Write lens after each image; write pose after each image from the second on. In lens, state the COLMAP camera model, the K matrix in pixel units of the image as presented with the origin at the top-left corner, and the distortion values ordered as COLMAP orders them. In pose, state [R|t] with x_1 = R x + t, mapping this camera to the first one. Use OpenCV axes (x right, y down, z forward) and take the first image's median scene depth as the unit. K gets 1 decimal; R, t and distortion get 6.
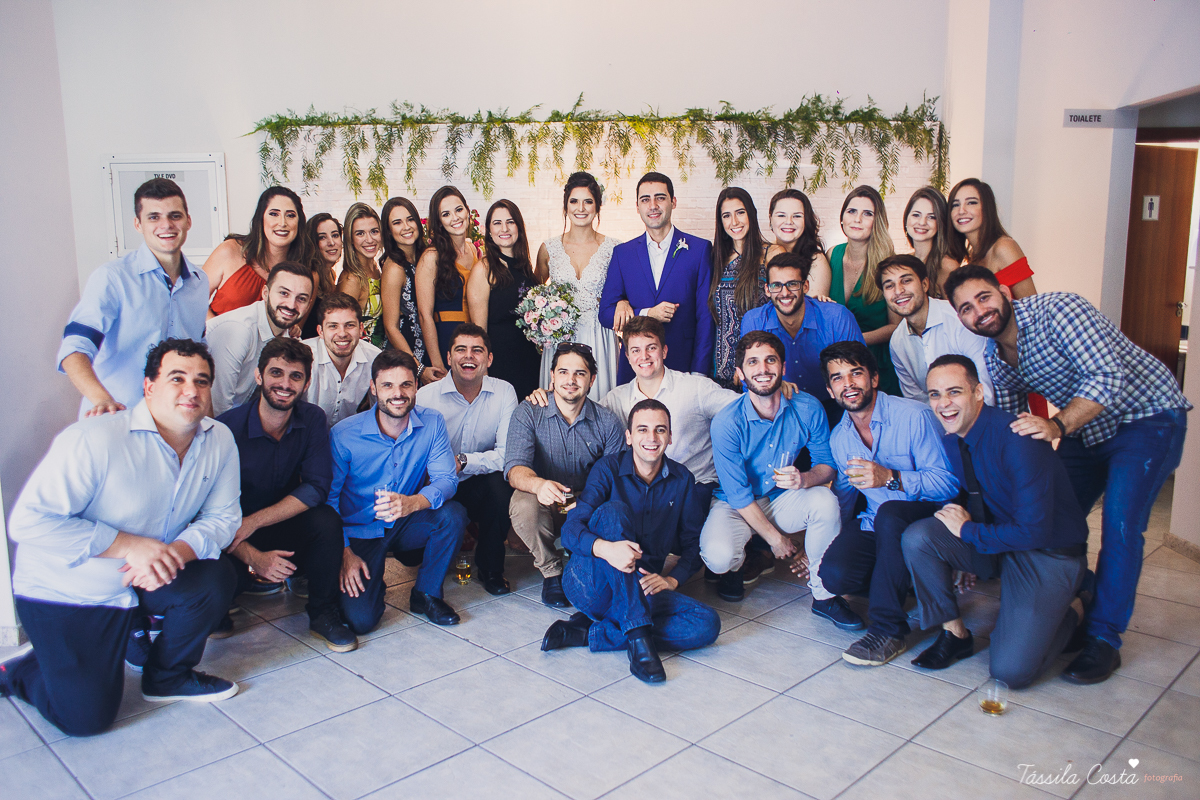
lens RADIAL K [[937.0, 0, 616.9], [0, 937.0, 403.8], [0, 0, 1]] dist [-0.063742, 0.005905]
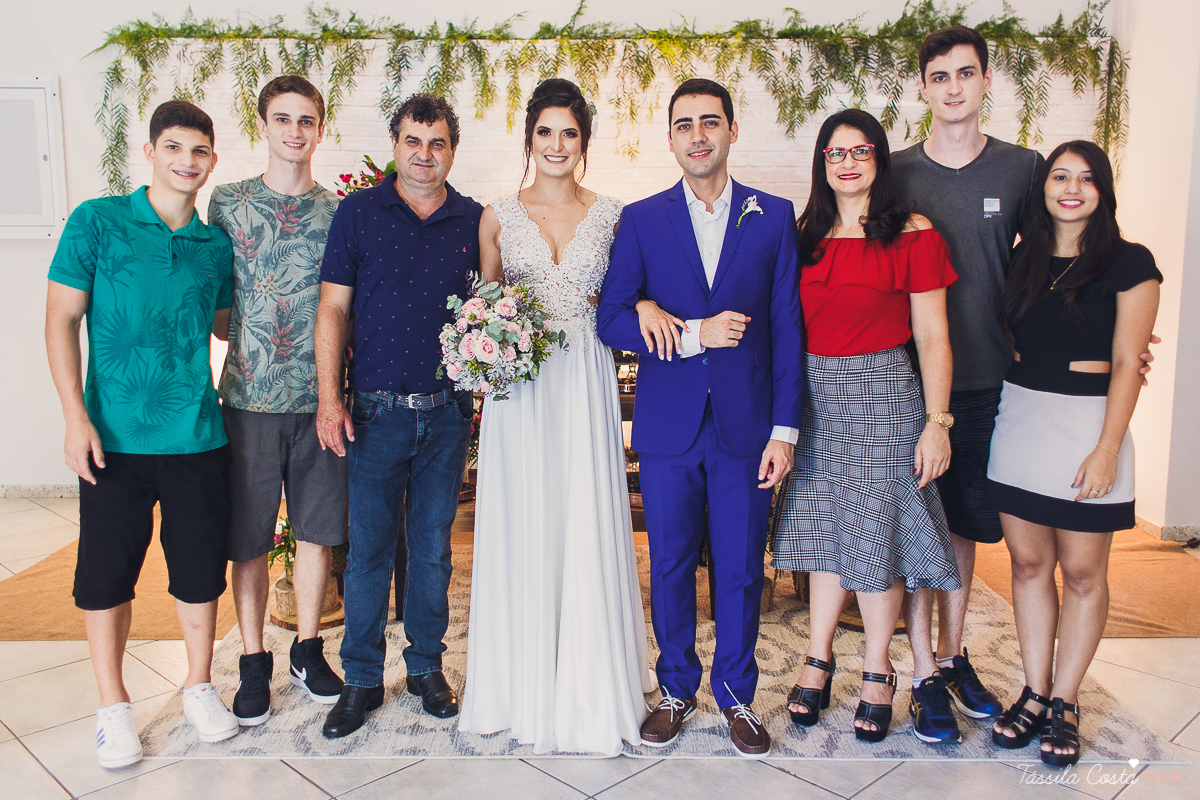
lens RADIAL K [[1032.6, 0, 596.4], [0, 1032.6, 373.9], [0, 0, 1]] dist [0.038812, -0.009523]
pose [[0.999929, 0.008802, -0.008029, -0.019850], [-0.009083, 0.999322, -0.035690, -0.027619], [0.007709, 0.035761, 0.999331, 0.241174]]
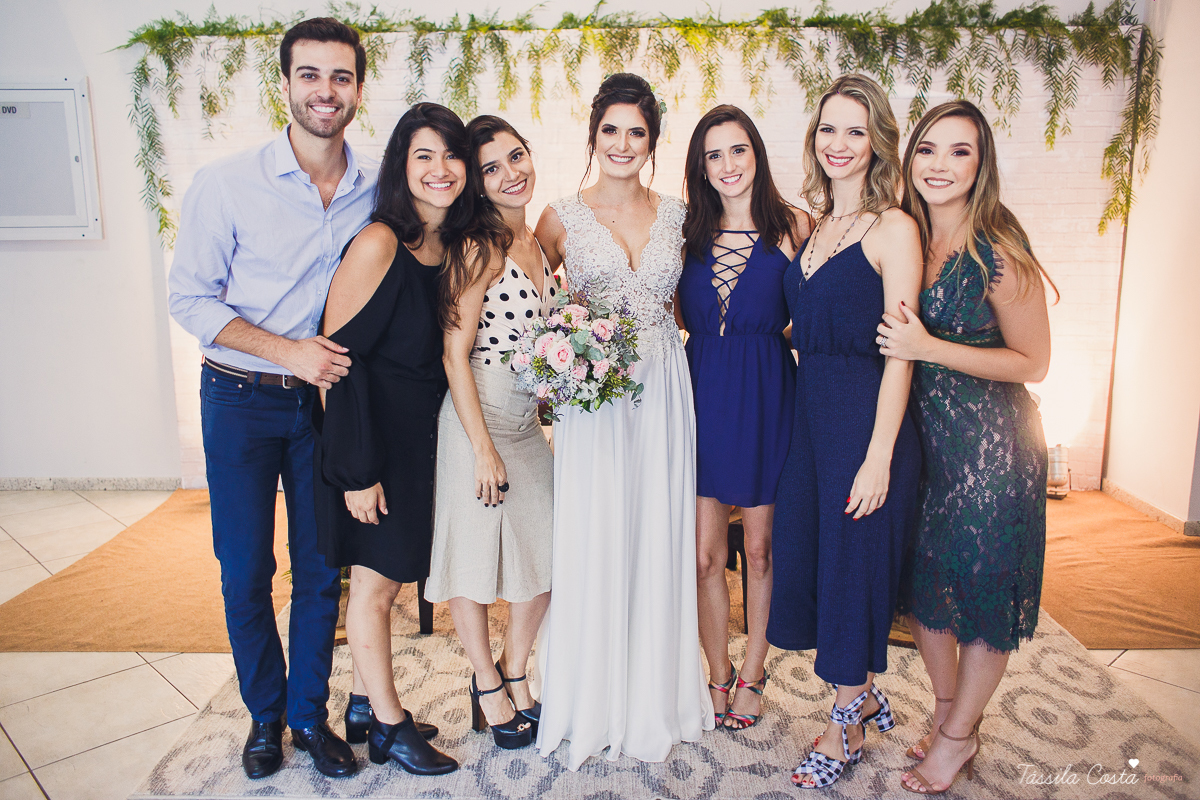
lens RADIAL K [[950.9, 0, 599.7], [0, 950.9, 403.4], [0, 0, 1]] dist [-0.109360, 0.146576]
pose [[0.999708, 0.004848, -0.023660, -0.025638], [-0.004279, 0.999702, 0.024038, -0.046607], [0.023770, -0.023930, 0.999431, 0.311810]]
